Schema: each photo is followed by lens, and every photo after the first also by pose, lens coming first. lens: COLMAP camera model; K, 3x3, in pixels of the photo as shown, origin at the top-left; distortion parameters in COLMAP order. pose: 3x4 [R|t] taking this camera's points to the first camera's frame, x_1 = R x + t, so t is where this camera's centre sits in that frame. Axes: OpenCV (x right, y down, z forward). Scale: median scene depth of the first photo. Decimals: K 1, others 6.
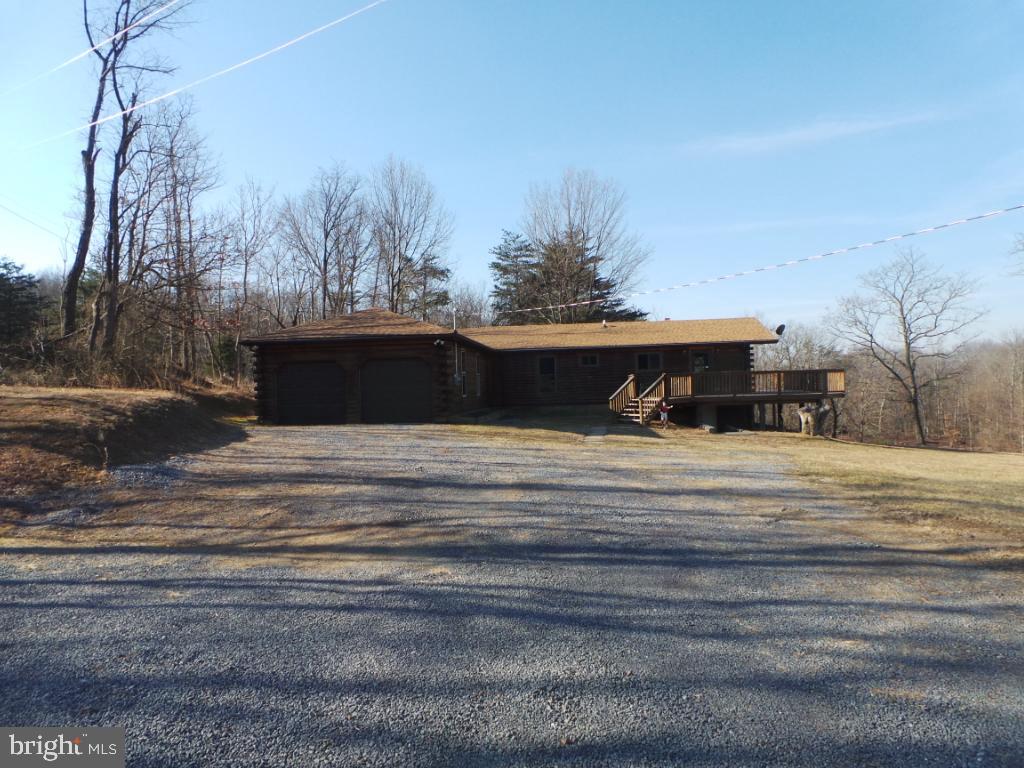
lens RADIAL K [[727.0, 0, 516.0], [0, 727.0, 383.7], [0, 0, 1]] dist [0.003657, 0.032259]
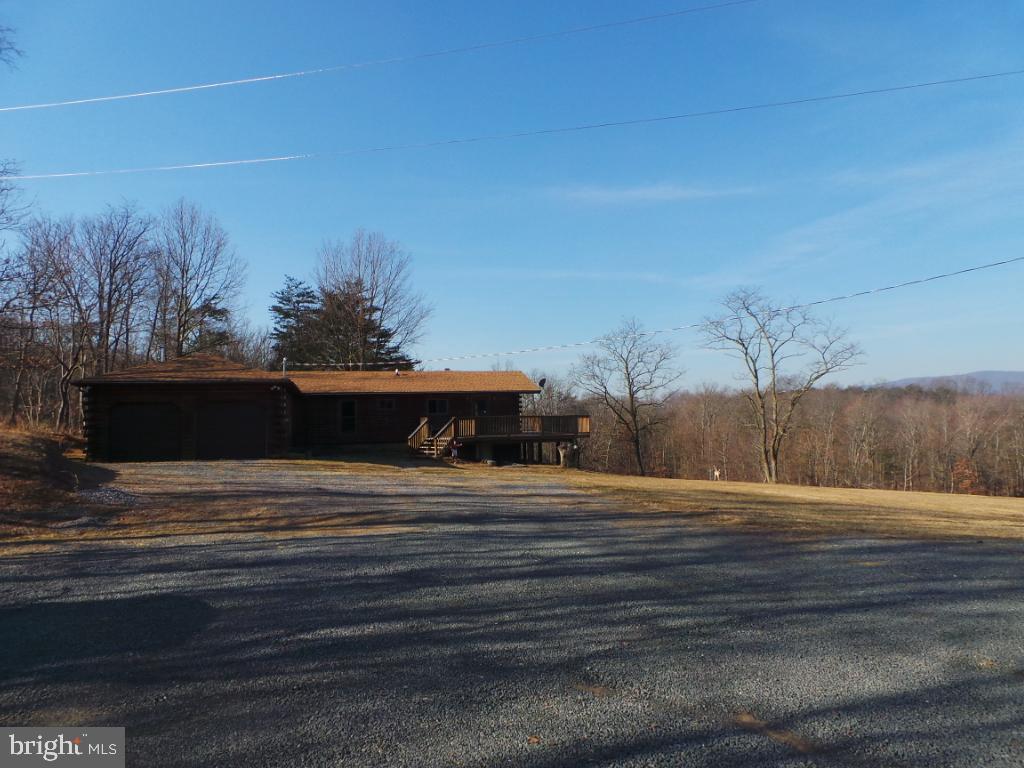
lens RADIAL K [[727.0, 0, 516.0], [0, 727.0, 383.7], [0, 0, 1]] dist [0.003657, 0.032259]
pose [[0.941833, 0.028193, 0.334897, -0.071004], [-0.009446, 0.998302, -0.057476, -0.000587], [-0.335948, 0.050969, 0.940500, -0.112763]]
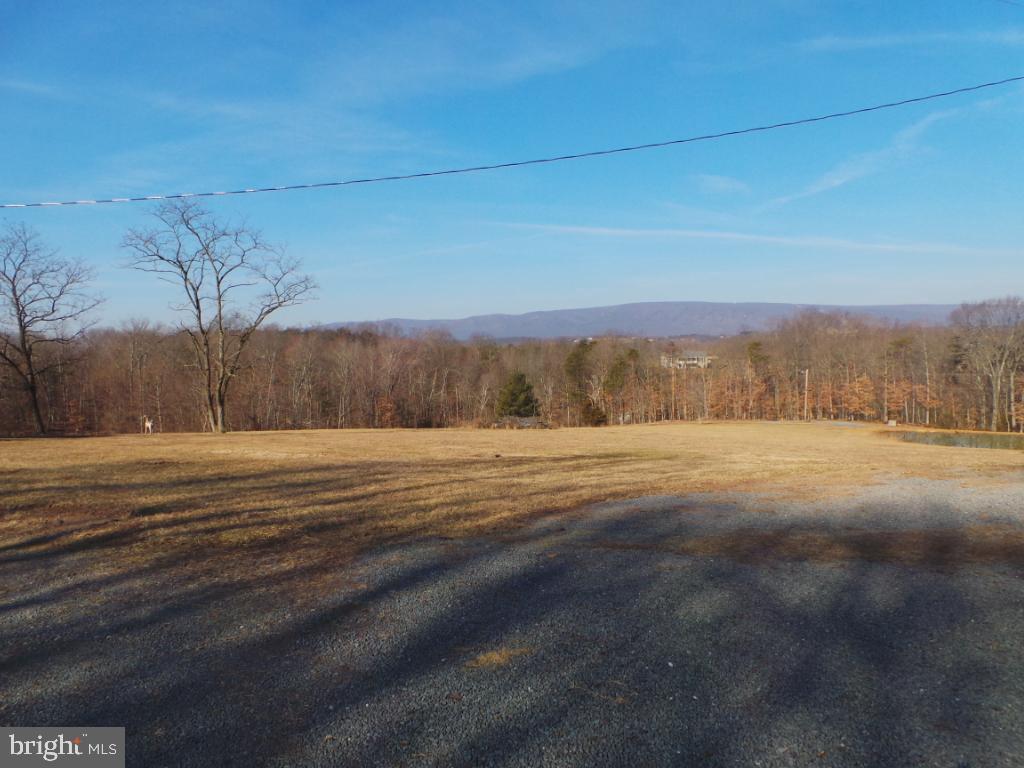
lens RADIAL K [[727.0, 0, 516.0], [0, 727.0, 383.7], [0, 0, 1]] dist [0.003657, 0.032259]
pose [[0.473760, -0.020318, 0.880420, 0.008166], [0.003645, 0.999770, 0.021111, 0.000302], [-0.880647, -0.006793, 0.473725, -0.003085]]
